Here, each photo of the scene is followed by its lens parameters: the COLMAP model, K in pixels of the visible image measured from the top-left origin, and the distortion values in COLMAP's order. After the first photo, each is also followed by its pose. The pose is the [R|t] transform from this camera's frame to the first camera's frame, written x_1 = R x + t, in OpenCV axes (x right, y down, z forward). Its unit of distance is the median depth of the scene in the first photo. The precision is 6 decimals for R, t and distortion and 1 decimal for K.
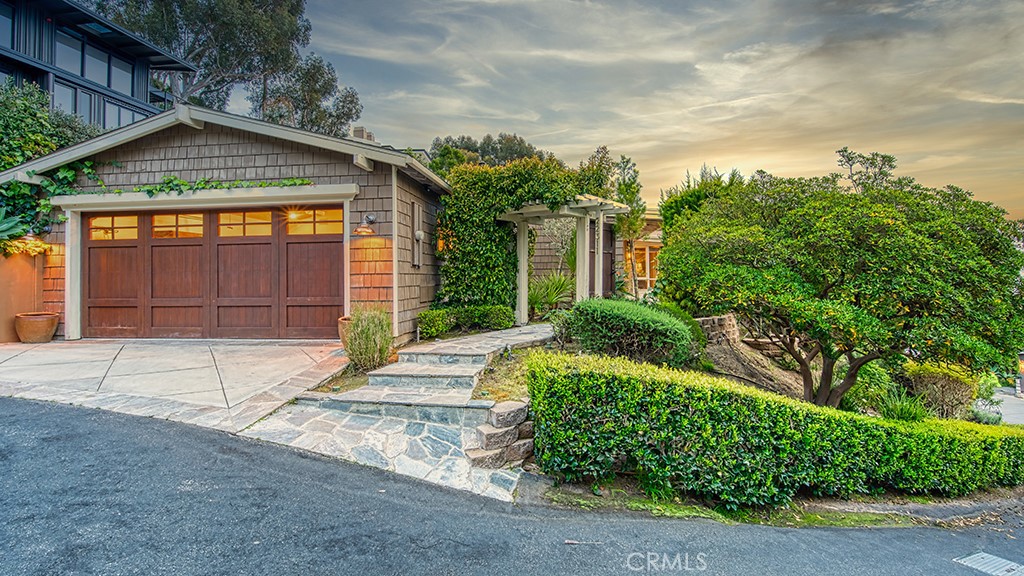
lens RADIAL K [[424.8, 0, 515.4], [0, 424.8, 285.4], [0, 0, 1]] dist [-0.007454, -0.000093]
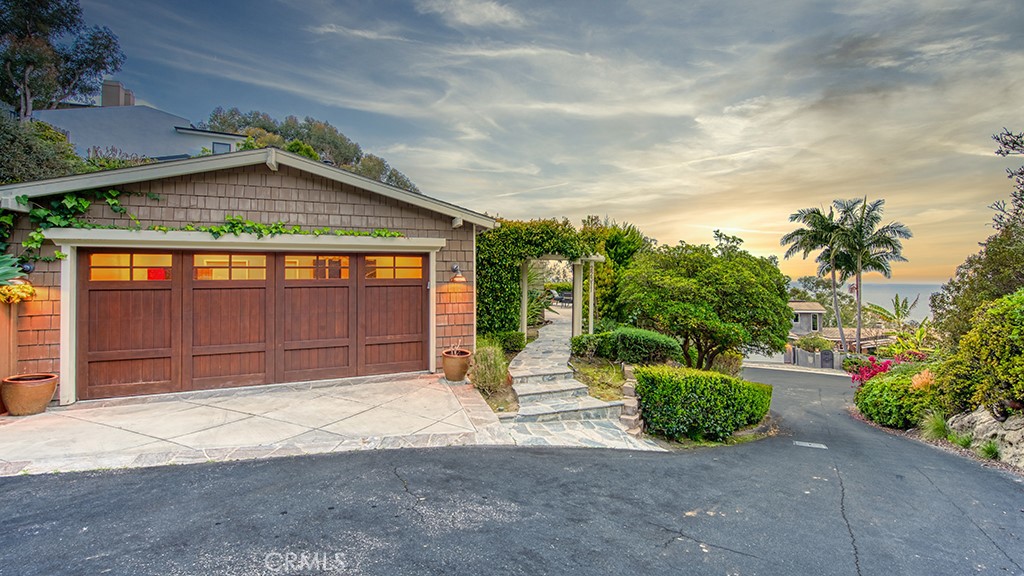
lens RADIAL K [[454.7, 0, 514.2], [0, 454.7, 284.5], [0, 0, 1]] dist [-0.012240, -0.000050]
pose [[0.872388, -0.007367, 0.488758, -0.753458], [0.003404, 0.999954, 0.008997, -0.111154], [-0.488802, -0.006186, 0.872373, -0.180364]]
